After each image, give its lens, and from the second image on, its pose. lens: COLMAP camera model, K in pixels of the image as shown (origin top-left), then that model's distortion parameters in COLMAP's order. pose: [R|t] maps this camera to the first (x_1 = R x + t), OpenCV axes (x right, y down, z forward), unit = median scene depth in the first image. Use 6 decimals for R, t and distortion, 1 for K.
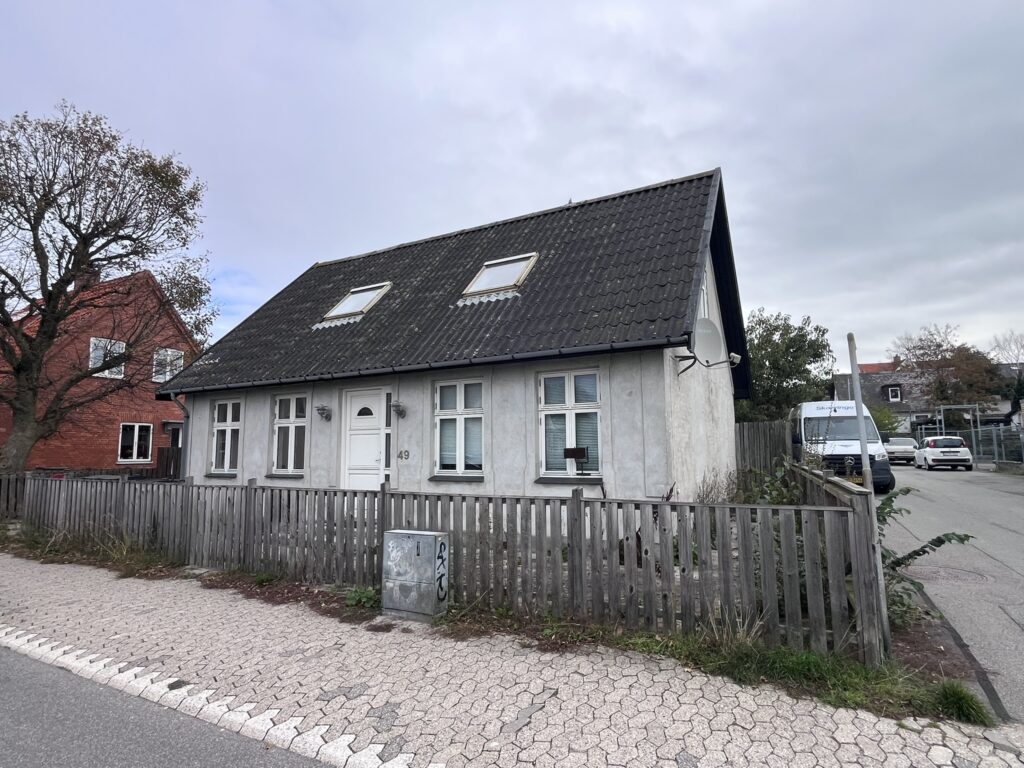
lens RADIAL K [[543.8, 0, 512.0], [0, 543.8, 384.0], [0, 0, 1]] dist [0.000635, 0.000050]
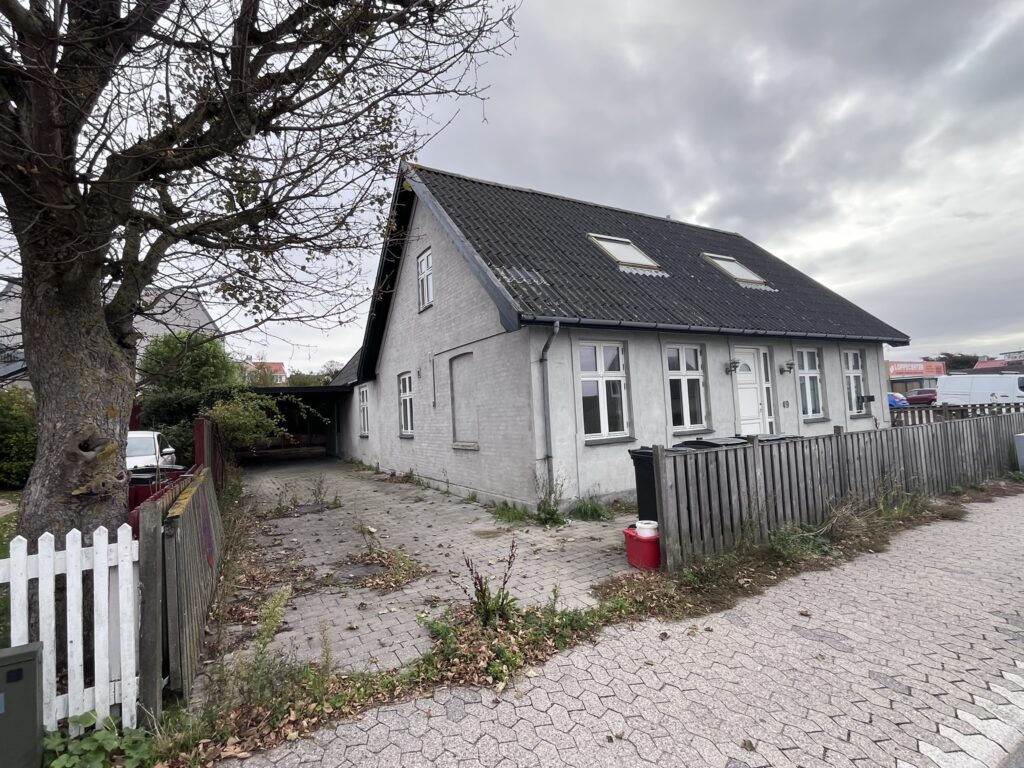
lens RADIAL K [[489.6, 0, 512.0], [0, 489.6, 384.0], [0, 0, 1]] dist [-0.002764, -0.000263]
pose [[0.535431, 0.032080, 0.843970, -1.296683], [-0.049759, 0.998741, -0.006395, 0.108277], [-0.843112, -0.038571, 0.536353, 0.825534]]
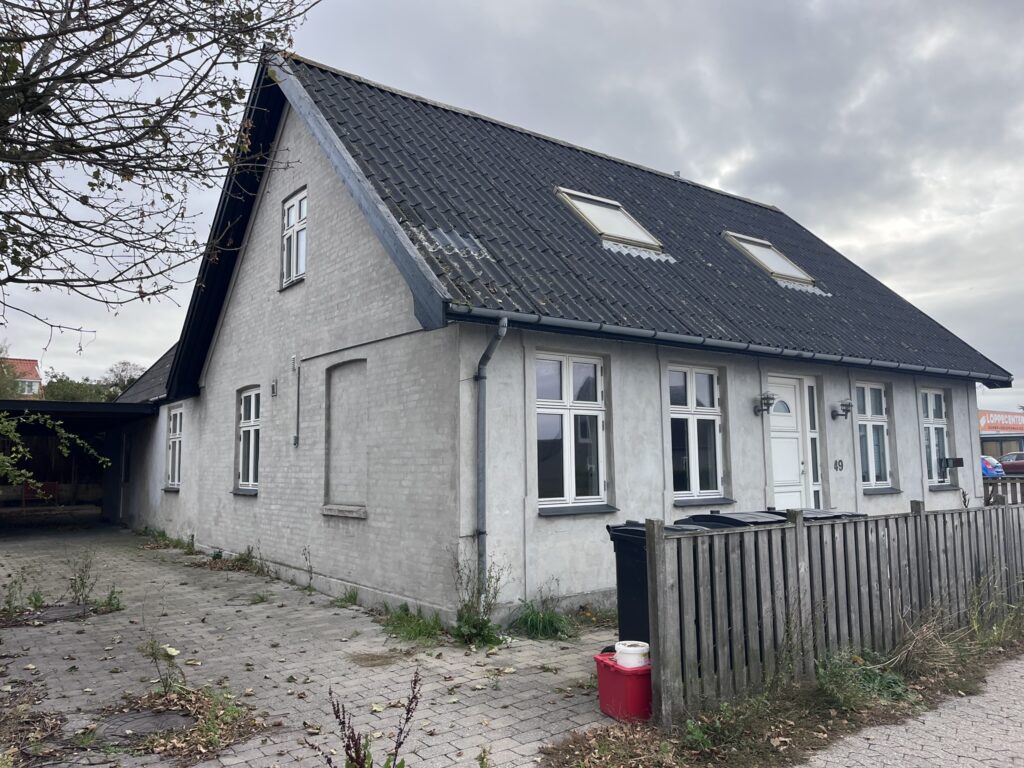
lens RADIAL K [[761.4, 0, 519.2], [0, 761.4, 379.8], [0, 0, 1]] dist [0.056062, -0.071666]
pose [[0.425007, 0.101073, 0.899530, -1.285422], [-0.097142, 0.993100, -0.065689, 0.110964], [-0.899963, -0.059464, 0.431893, 0.835741]]
